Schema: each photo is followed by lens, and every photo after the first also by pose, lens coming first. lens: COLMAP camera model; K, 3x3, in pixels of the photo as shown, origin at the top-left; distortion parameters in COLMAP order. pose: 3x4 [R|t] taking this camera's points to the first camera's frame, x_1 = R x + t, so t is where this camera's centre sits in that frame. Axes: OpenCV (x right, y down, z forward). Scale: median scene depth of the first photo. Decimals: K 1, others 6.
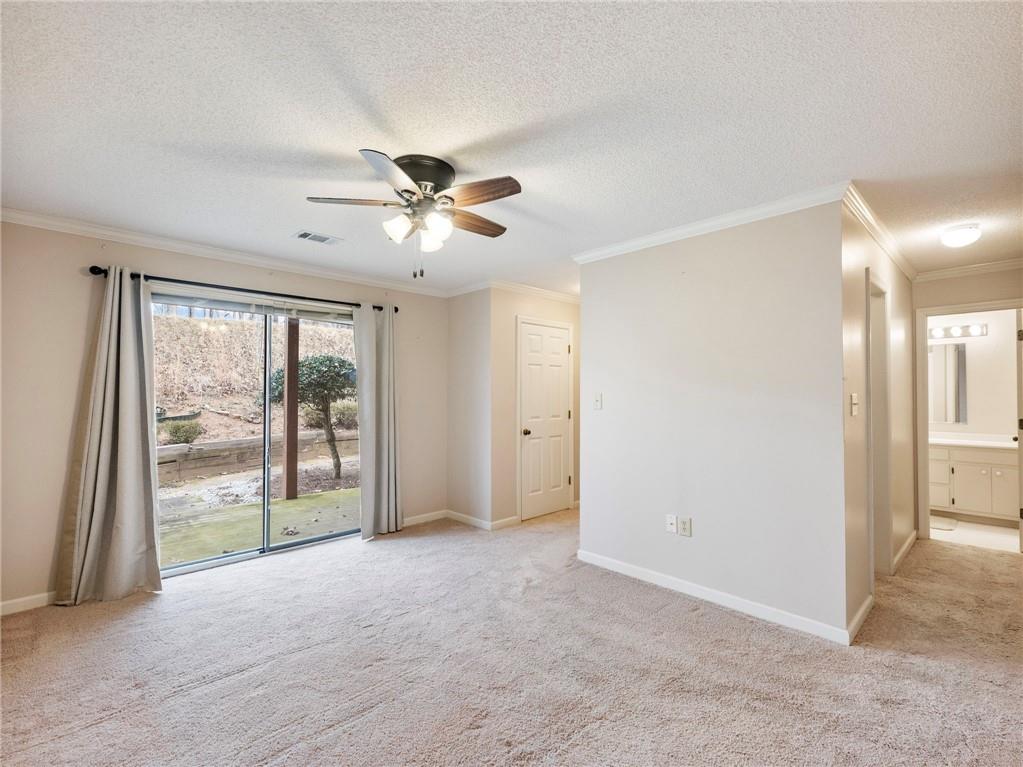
lens RADIAL K [[470.9, 0, 511.5], [0, 470.9, 383.5], [0, 0, 1]] dist [0.001432, 0.000225]
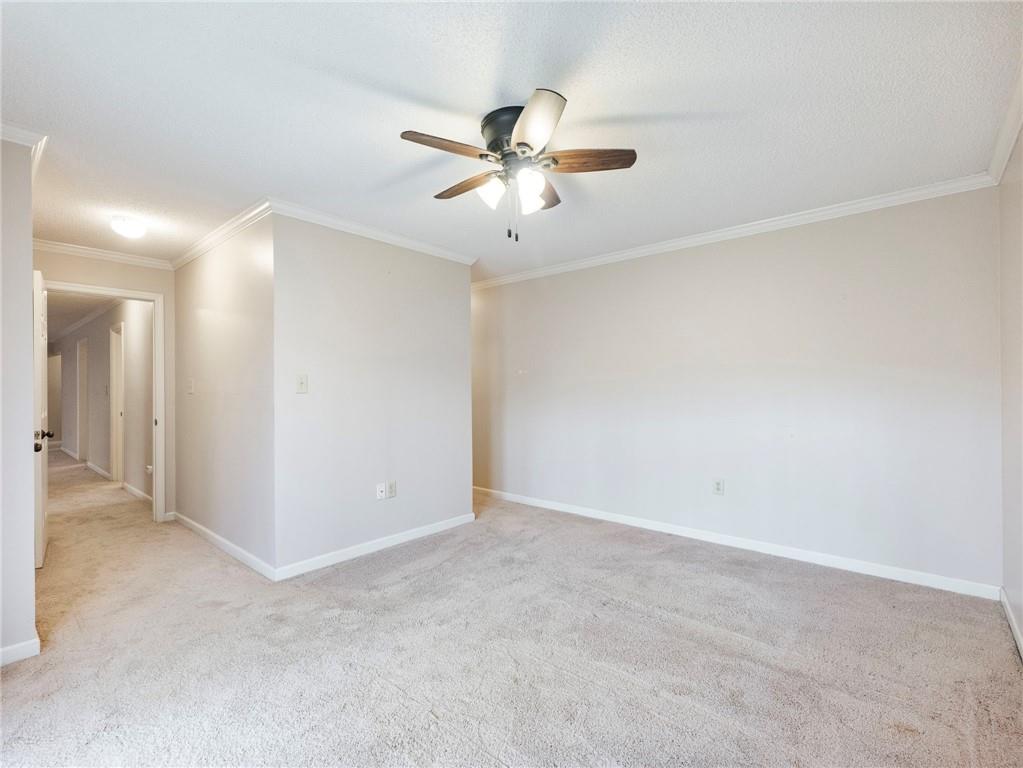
lens RADIAL K [[470.9, 0, 511.5], [0, 470.9, 384.0], [0, 0, 1]] dist [0.001432, 0.000225]
pose [[-0.092601, 0.010889, 0.995644, -0.815597], [-0.011705, 0.999859, -0.012023, 0.050010], [-0.995635, -0.012767, -0.092460, 0.798713]]
